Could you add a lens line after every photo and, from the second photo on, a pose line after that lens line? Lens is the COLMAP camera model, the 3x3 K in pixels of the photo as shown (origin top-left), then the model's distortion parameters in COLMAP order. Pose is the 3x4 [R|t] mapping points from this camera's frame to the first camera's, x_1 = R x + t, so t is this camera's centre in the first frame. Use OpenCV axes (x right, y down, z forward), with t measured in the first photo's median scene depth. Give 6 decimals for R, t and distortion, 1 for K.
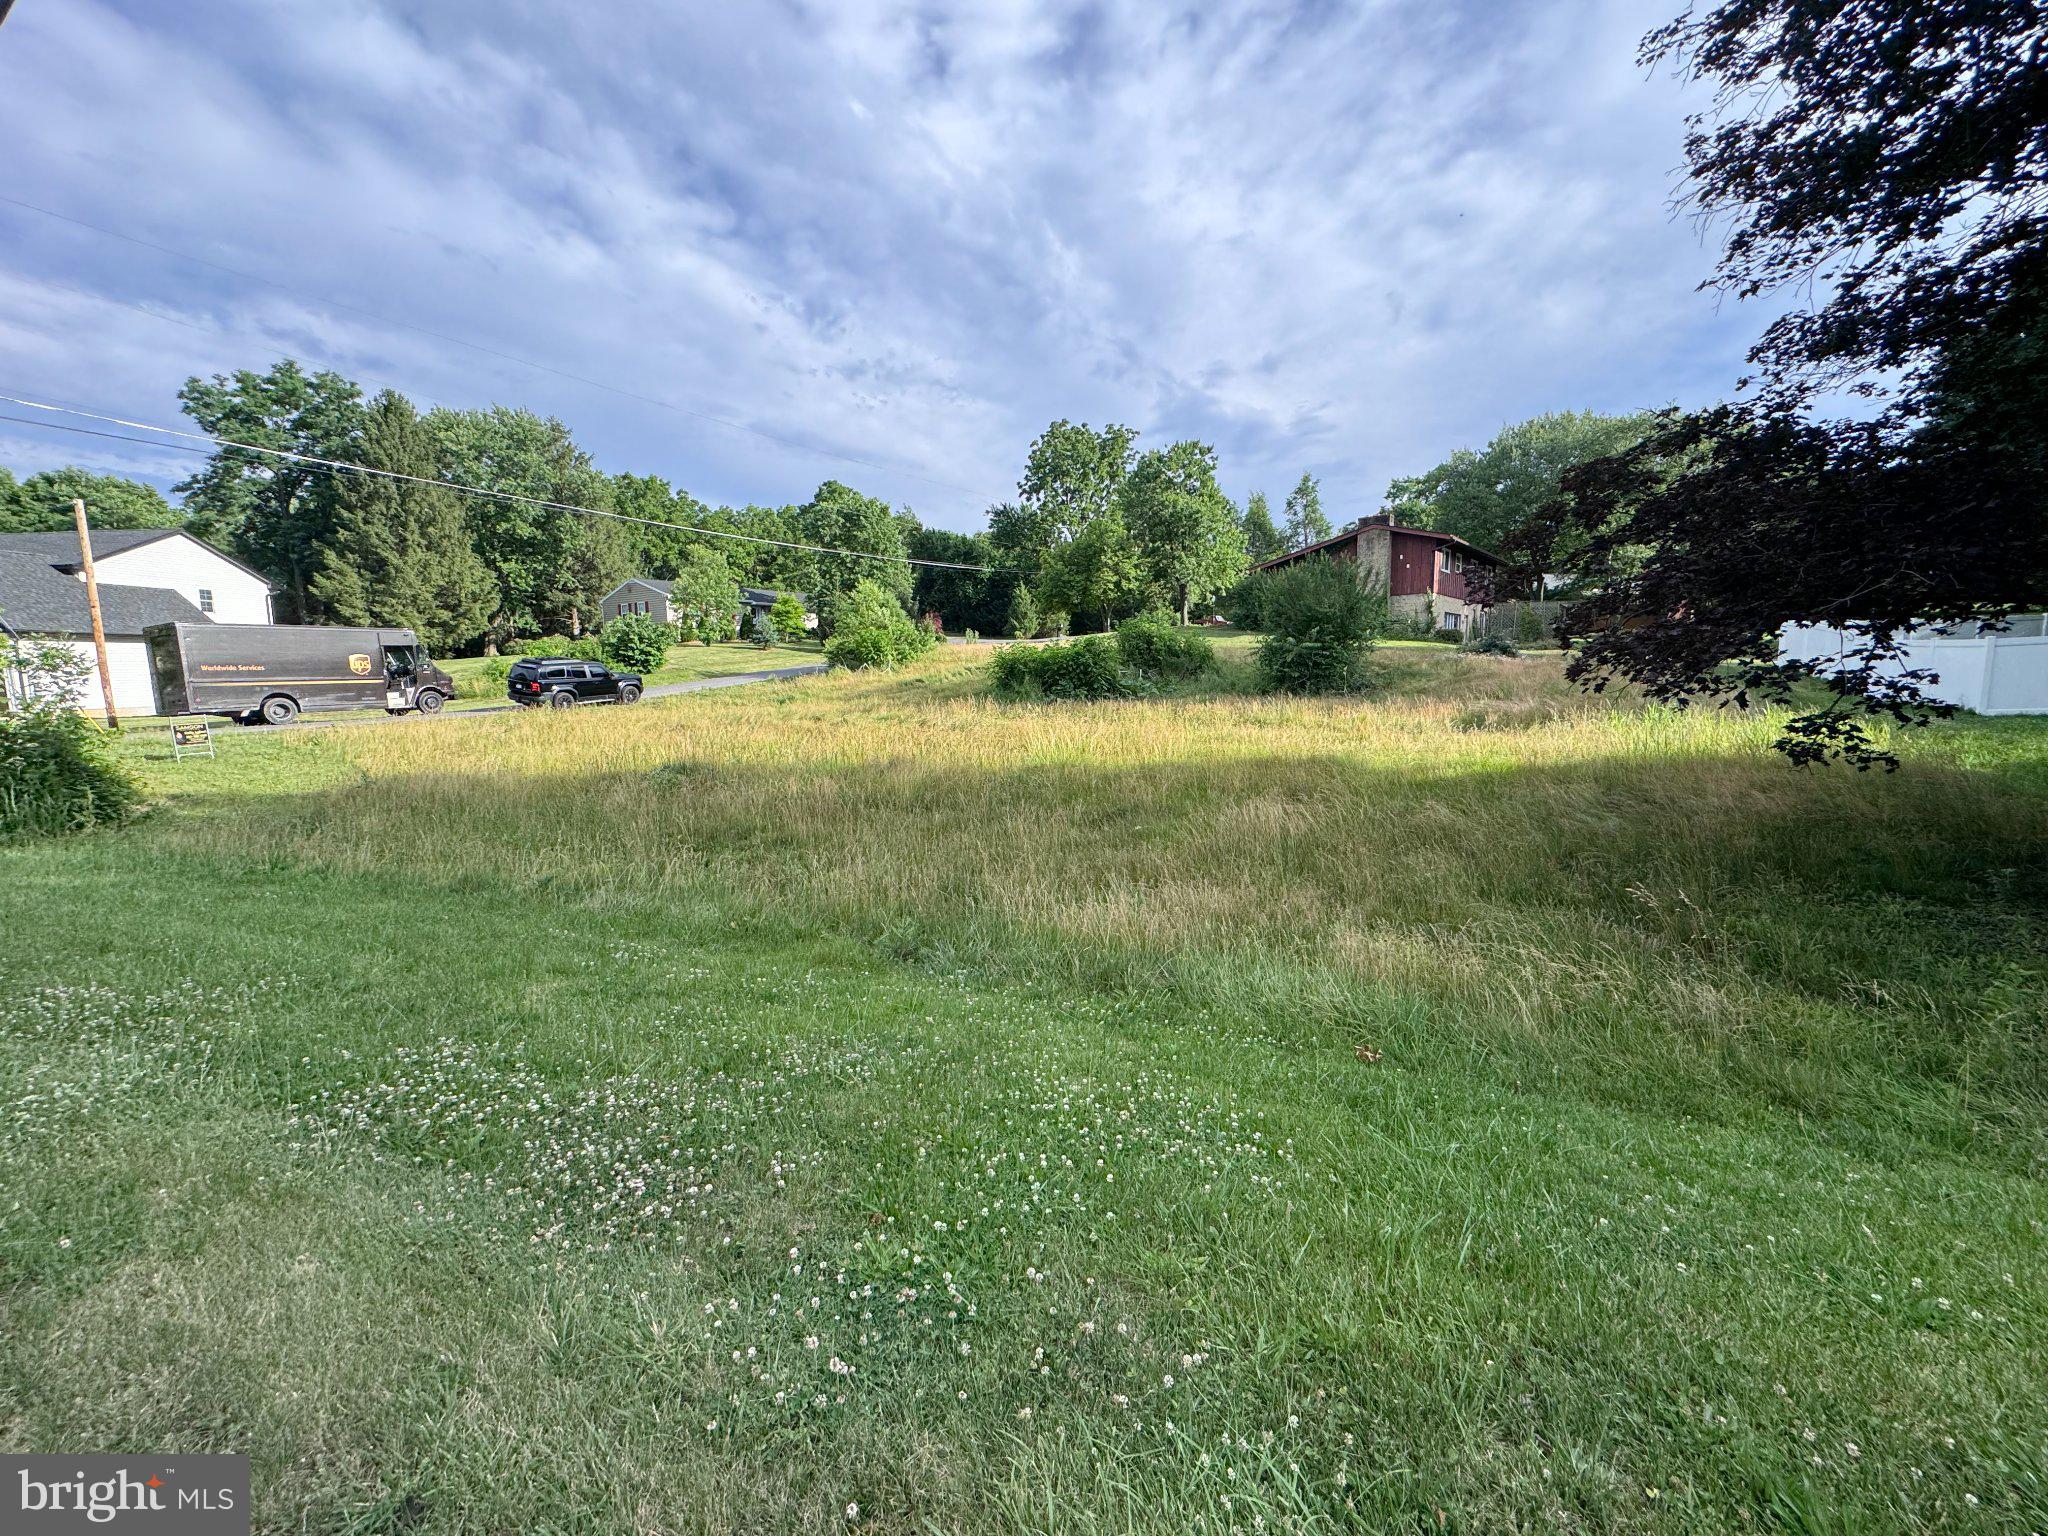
lens RADIAL K [[815.9, 0, 1027.1], [0, 815.9, 763.3], [0, 0, 1]] dist [0.000741, -0.000302]
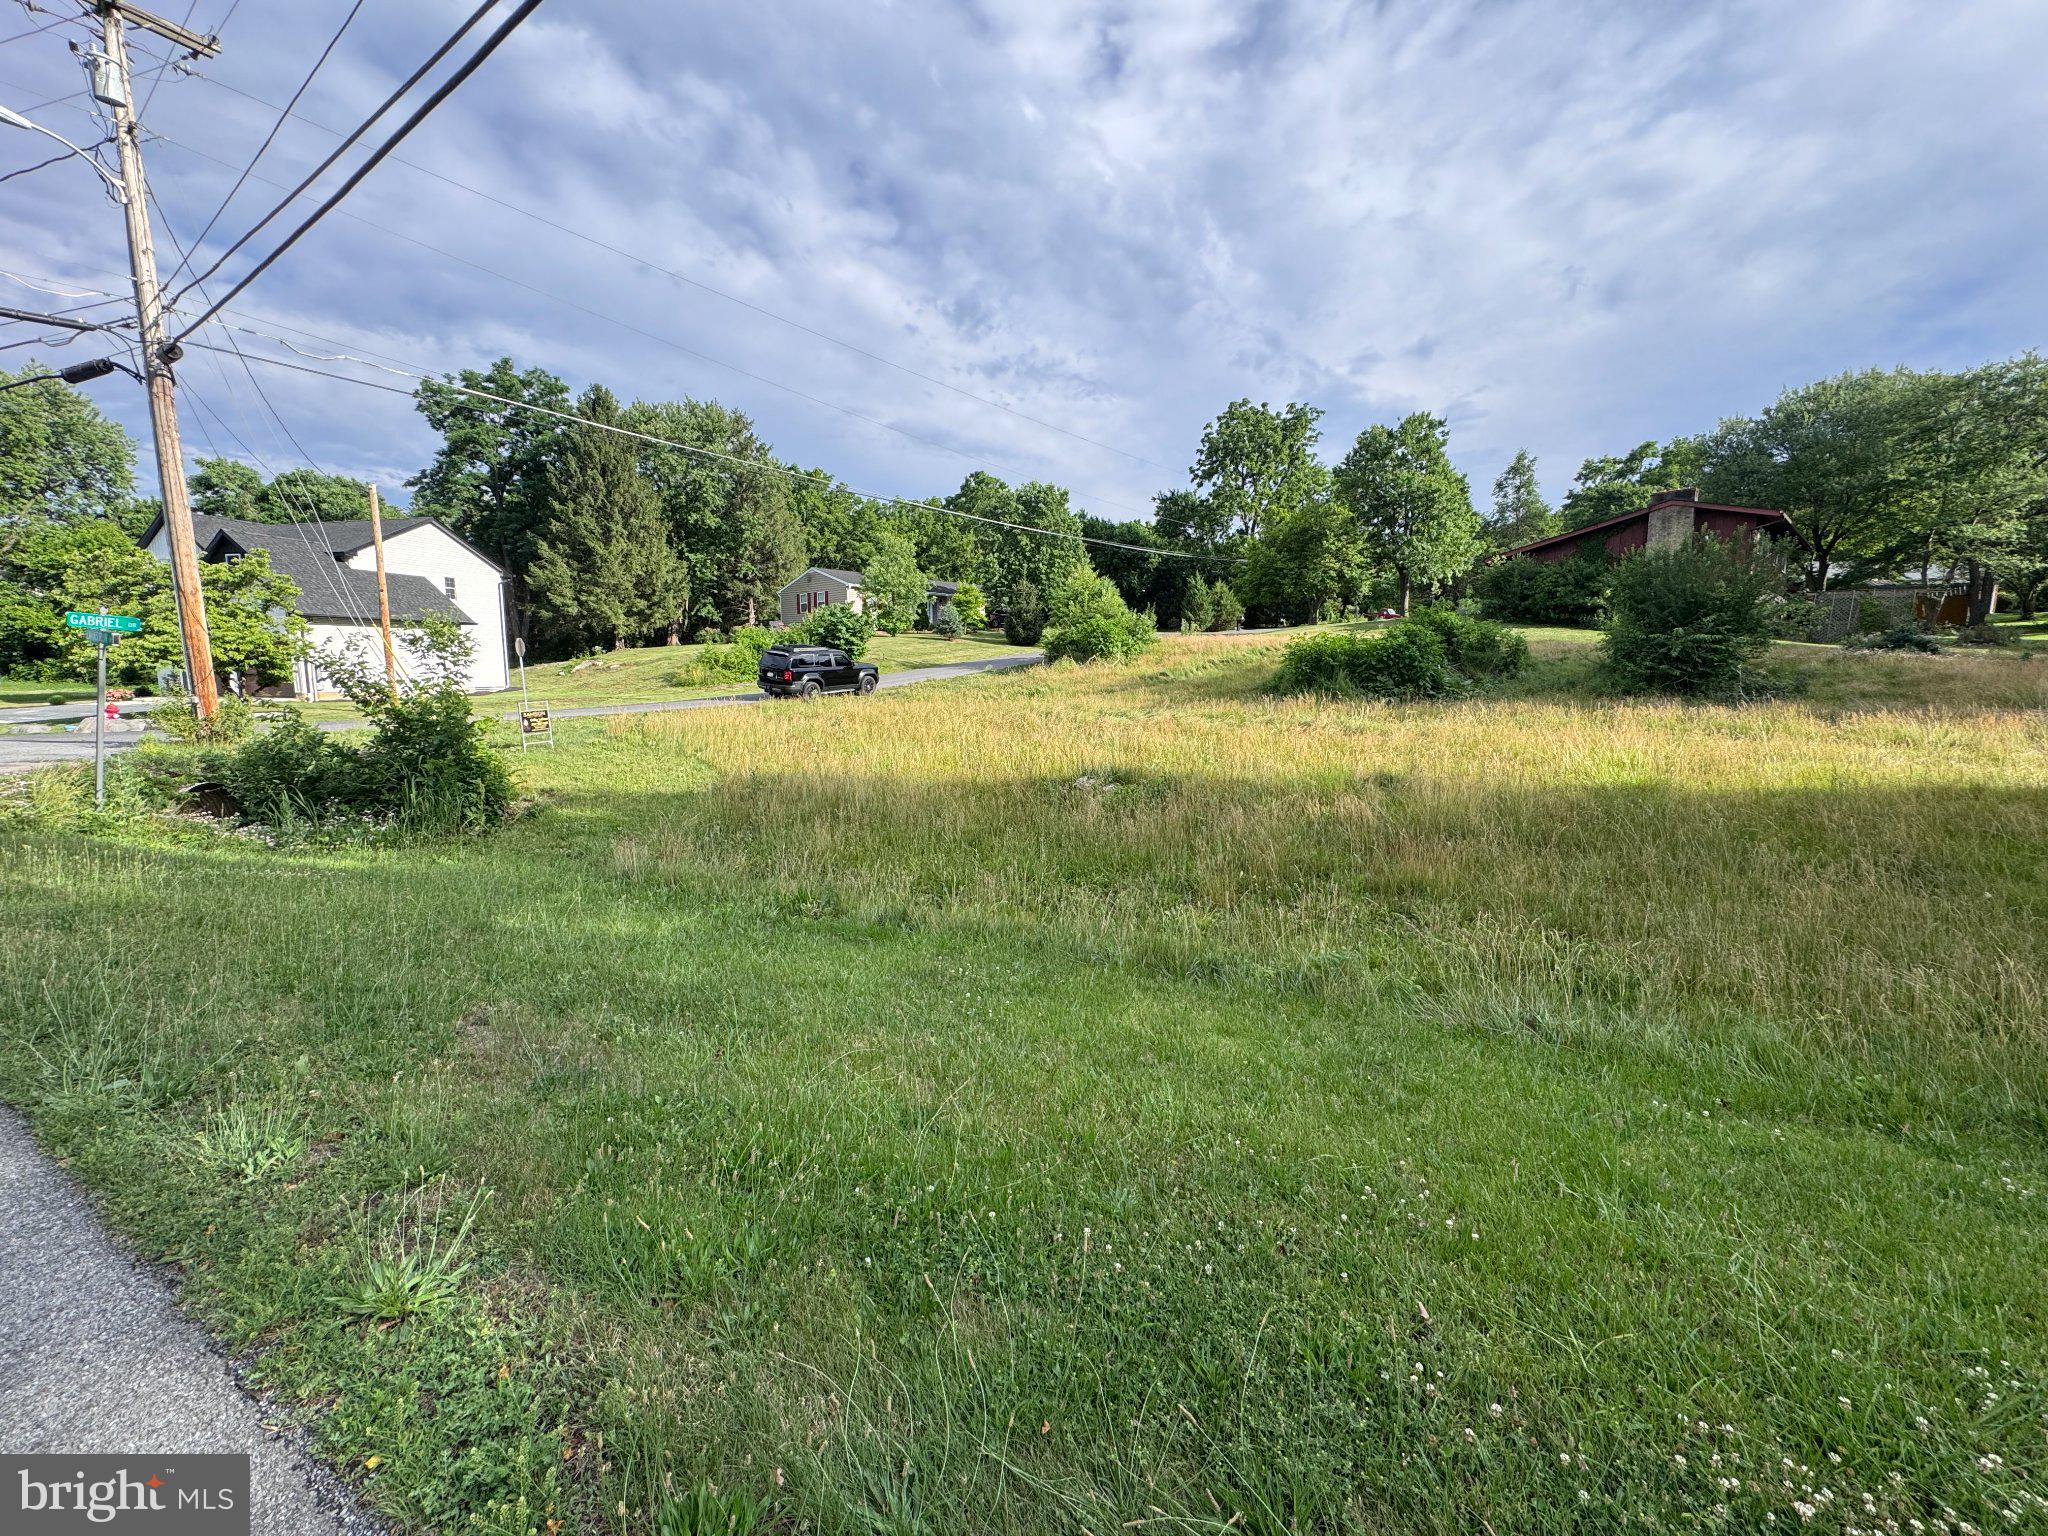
lens RADIAL K [[815.9, 0, 1027.1], [0, 815.9, 763.3], [0, 0, 1]] dist [0.000741, -0.000302]
pose [[0.992546, 0.025996, -0.119065, -0.109934], [-0.025204, 0.999649, 0.008152, -0.002939], [0.119235, -0.005090, 0.992853, 0.043394]]
